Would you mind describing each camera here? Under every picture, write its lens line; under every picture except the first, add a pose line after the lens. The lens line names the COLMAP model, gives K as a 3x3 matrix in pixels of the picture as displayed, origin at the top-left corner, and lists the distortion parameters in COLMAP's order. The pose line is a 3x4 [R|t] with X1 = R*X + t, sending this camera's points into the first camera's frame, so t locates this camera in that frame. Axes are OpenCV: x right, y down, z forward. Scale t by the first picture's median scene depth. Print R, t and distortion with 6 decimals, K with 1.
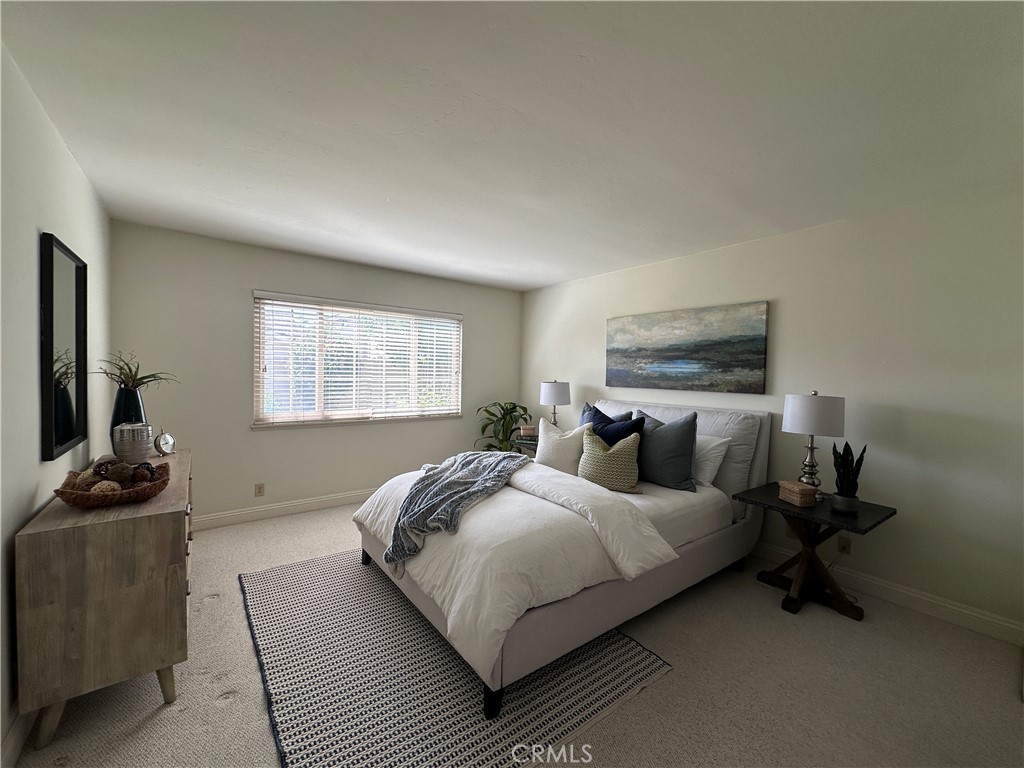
lens RADIAL K [[409.2, 0, 516.7], [0, 409.2, 382.7], [0, 0, 1]] dist [-0.003580, 0.000100]
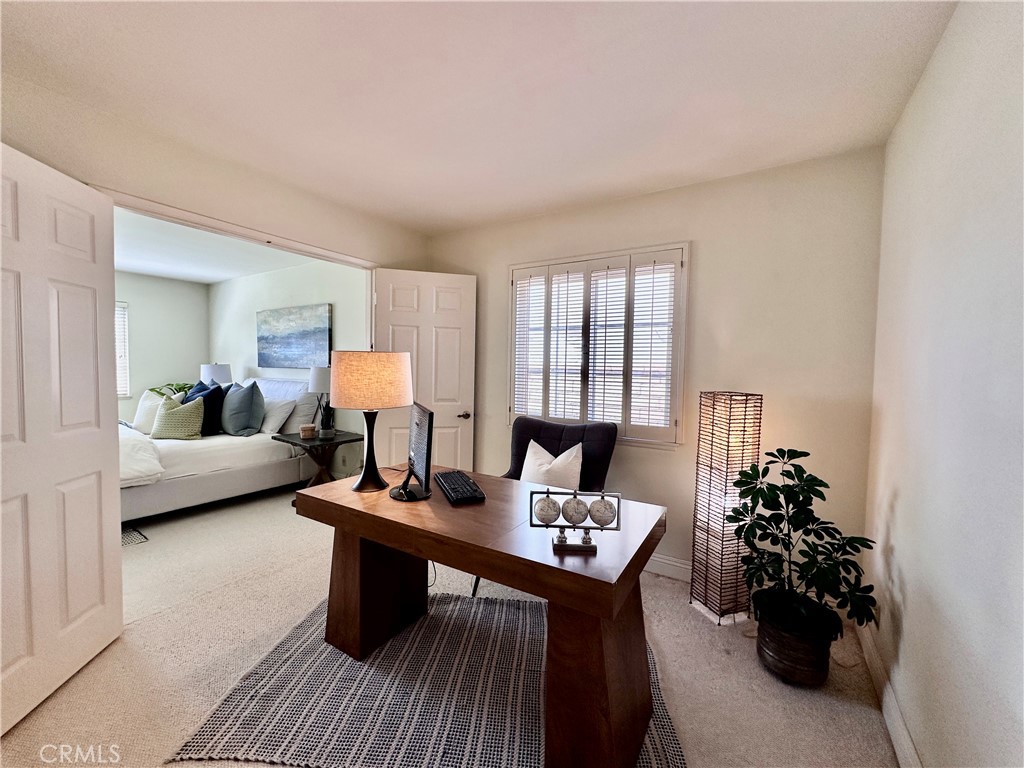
lens RADIAL K [[409.2, 0, 516.7], [0, 409.2, 382.7], [0, 0, 1]] dist [-0.003580, 0.000100]
pose [[0.936730, -0.025988, 0.349088, 0.716558], [0.017653, 0.999479, 0.027038, 0.049791], [-0.349609, -0.019165, 0.936700, -0.571711]]
